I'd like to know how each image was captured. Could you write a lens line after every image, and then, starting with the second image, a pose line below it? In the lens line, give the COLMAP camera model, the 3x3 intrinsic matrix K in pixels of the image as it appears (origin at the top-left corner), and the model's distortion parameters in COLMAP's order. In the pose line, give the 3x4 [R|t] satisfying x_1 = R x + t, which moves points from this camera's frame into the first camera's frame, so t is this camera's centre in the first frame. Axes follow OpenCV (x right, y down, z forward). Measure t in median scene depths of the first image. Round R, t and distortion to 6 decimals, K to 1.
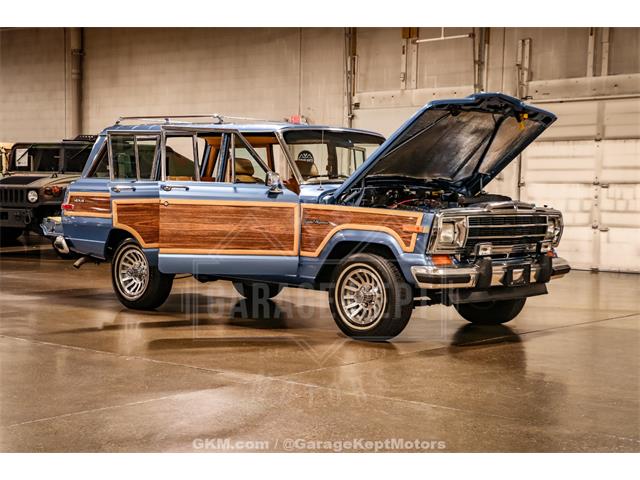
lens RADIAL K [[965.3, 0, 317.0], [0, 965.3, 240.6], [0, 0, 1]] dist [0.147111, 0.125104]
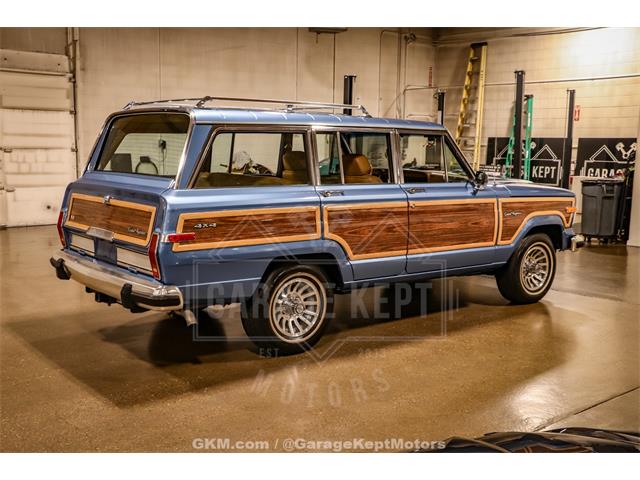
lens RADIAL K [[764.5, 0, 300.1], [0, 764.5, 239.6], [0, 0, 1]] dist [0.005296, 0.064275]
pose [[0.191070, -0.142980, 0.971107, -0.760337], [0.051468, 0.989433, 0.135552, -0.101506], [-0.980226, 0.024081, 0.196410, 0.870632]]
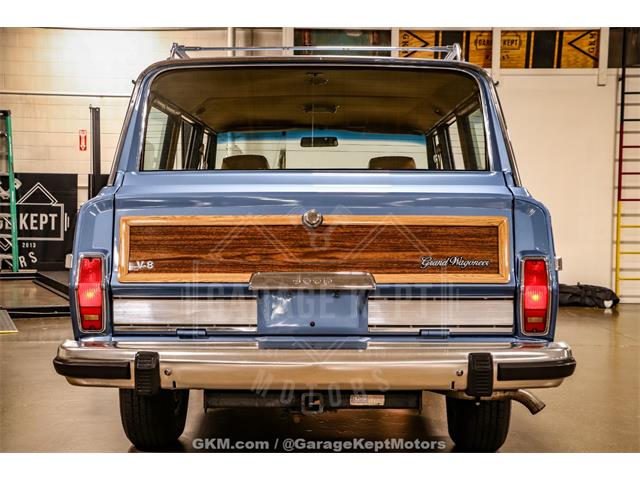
lens RADIAL K [[1067.9, 0, 329.9], [0, 1067.9, 240.9], [0, 0, 1]] dist [0.174918, 0.133888]
pose [[-0.677496, -0.039188, 0.734482, -0.536769], [0.029603, 0.996318, 0.080464, -0.084704], [-0.734930, 0.076257, -0.673841, 1.429046]]
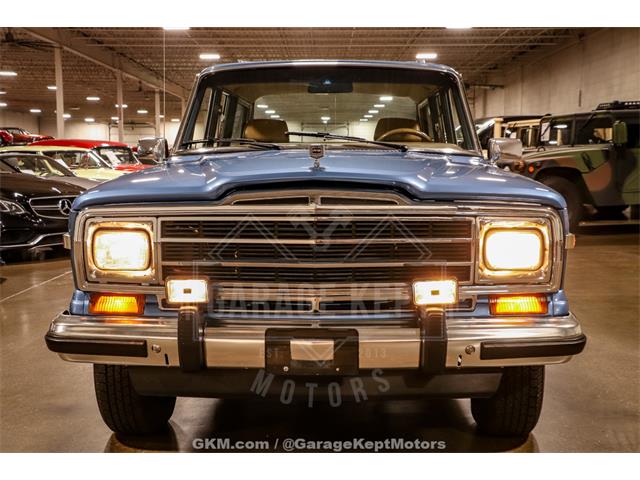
lens RADIAL K [[848.6, 0, 320.9], [0, 848.6, 239.3], [0, 0, 1]] dist [0.039152, 0.001160]
pose [[0.666233, 0.054339, -0.743761, 0.395726], [-0.028355, 0.998466, 0.047549, -0.027785], [0.745204, -0.010590, 0.666752, 0.595865]]
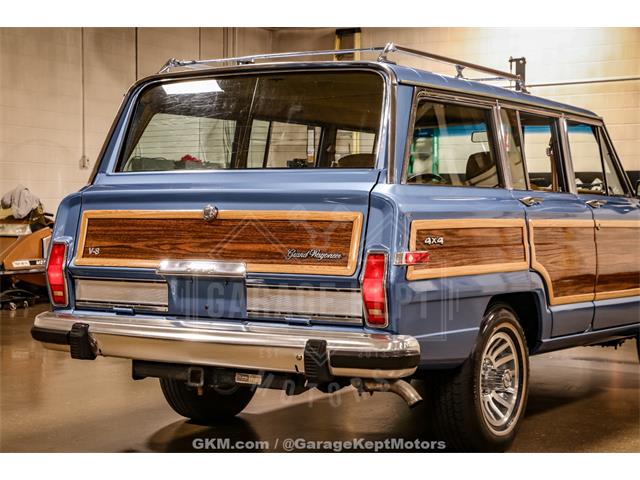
lens RADIAL K [[1284.1, 0, 319.6], [0, 1284.1, 243.0], [0, 0, 1]] dist [0.284572, 0.181324]
pose [[-0.175459, -0.042559, 0.983566, -0.802870], [0.047011, 0.997563, 0.051551, -0.072883], [-0.983364, 0.055284, -0.173031, 1.188361]]
